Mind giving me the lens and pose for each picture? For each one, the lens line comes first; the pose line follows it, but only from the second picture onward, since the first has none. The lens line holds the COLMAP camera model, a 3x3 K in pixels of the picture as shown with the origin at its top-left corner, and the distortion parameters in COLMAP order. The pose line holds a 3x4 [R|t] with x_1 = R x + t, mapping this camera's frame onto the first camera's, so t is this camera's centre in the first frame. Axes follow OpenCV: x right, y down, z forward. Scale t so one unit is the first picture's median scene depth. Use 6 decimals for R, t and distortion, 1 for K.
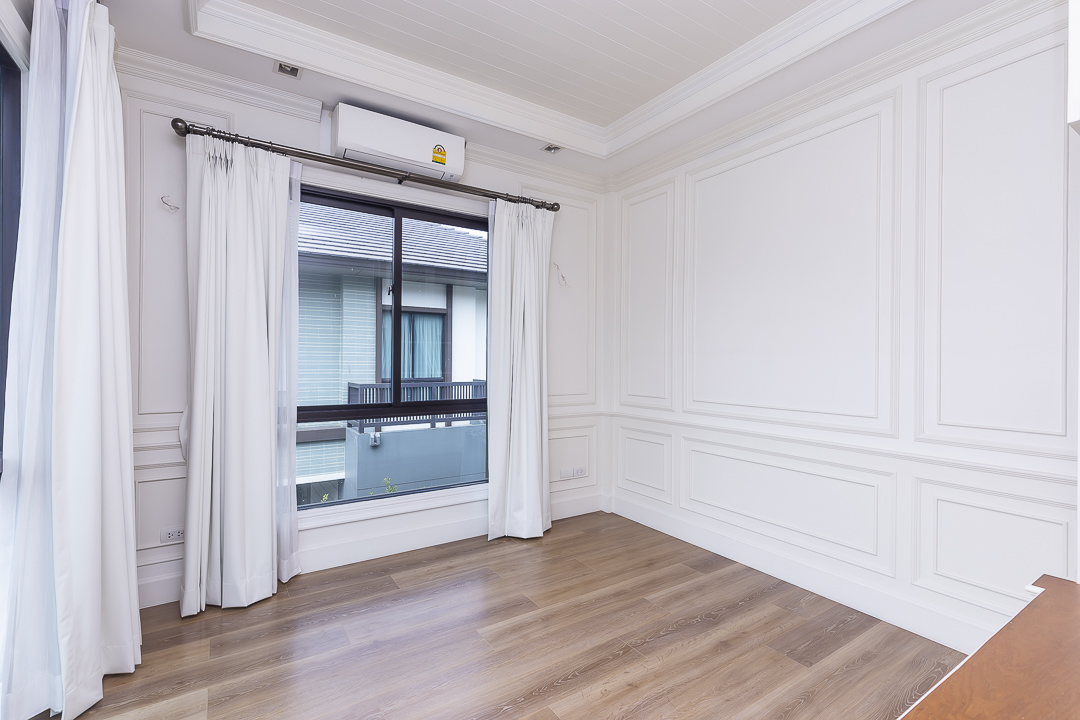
lens RADIAL K [[487.9, 0, 532.7], [0, 487.9, 360.4], [0, 0, 1]] dist [0.004493, -0.000172]
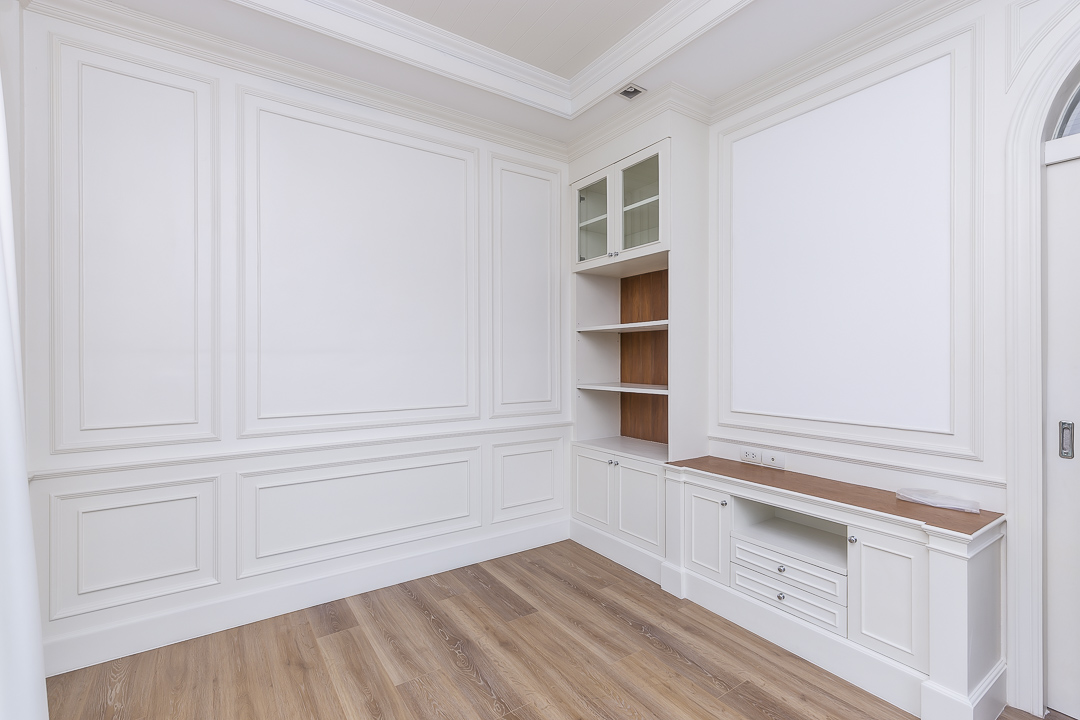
lens RADIAL K [[487.9, 0, 529.0], [0, 487.9, 359.3], [0, 0, 1]] dist [0.004493, -0.000172]
pose [[-0.036664, -0.001240, 0.999327, -0.527052], [0.000984, 0.999999, 0.001277, 0.000646], [-0.999327, 0.001030, -0.036663, 0.866073]]
